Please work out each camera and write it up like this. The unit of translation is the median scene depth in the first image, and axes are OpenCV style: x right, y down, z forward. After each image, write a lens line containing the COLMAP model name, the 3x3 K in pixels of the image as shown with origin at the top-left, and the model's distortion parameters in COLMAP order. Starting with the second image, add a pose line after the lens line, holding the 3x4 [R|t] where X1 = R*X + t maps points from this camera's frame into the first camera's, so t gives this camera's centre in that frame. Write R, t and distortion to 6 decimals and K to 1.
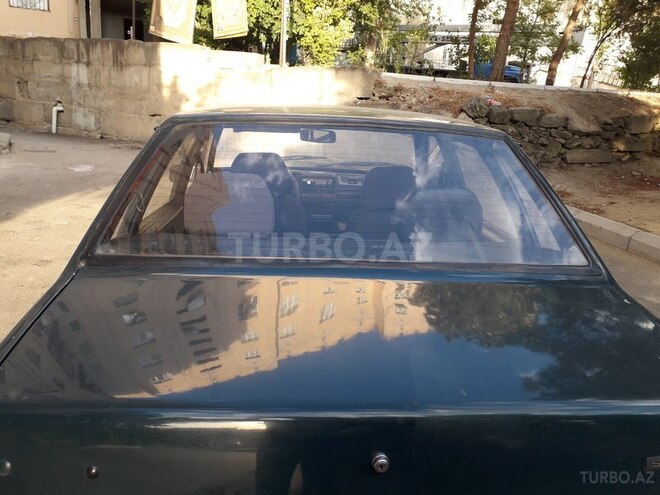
lens RADIAL K [[520.9, 0, 331.8], [0, 520.9, 250.1], [0, 0, 1]] dist [0.038224, -0.012284]
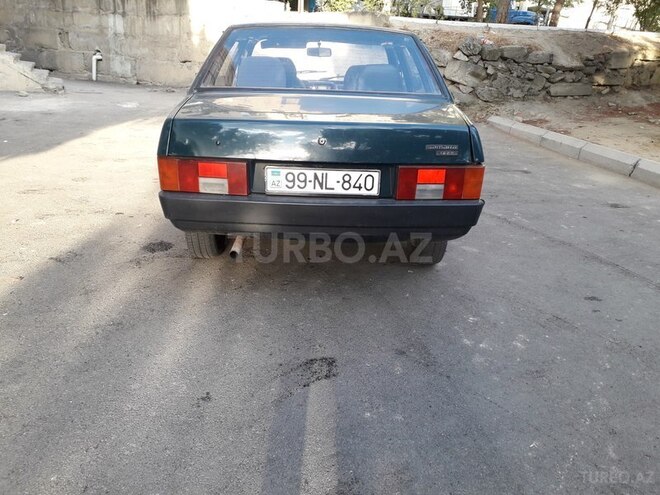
lens RADIAL K [[520.9, 0, 327.6], [0, 520.9, 245.2], [0, 0, 1]] dist [0.038224, -0.012284]
pose [[0.998773, 0.006962, -0.049024, 0.023233], [-0.003441, 0.997431, 0.071548, 0.067558], [0.049396, -0.071291, 0.996232, -0.154836]]
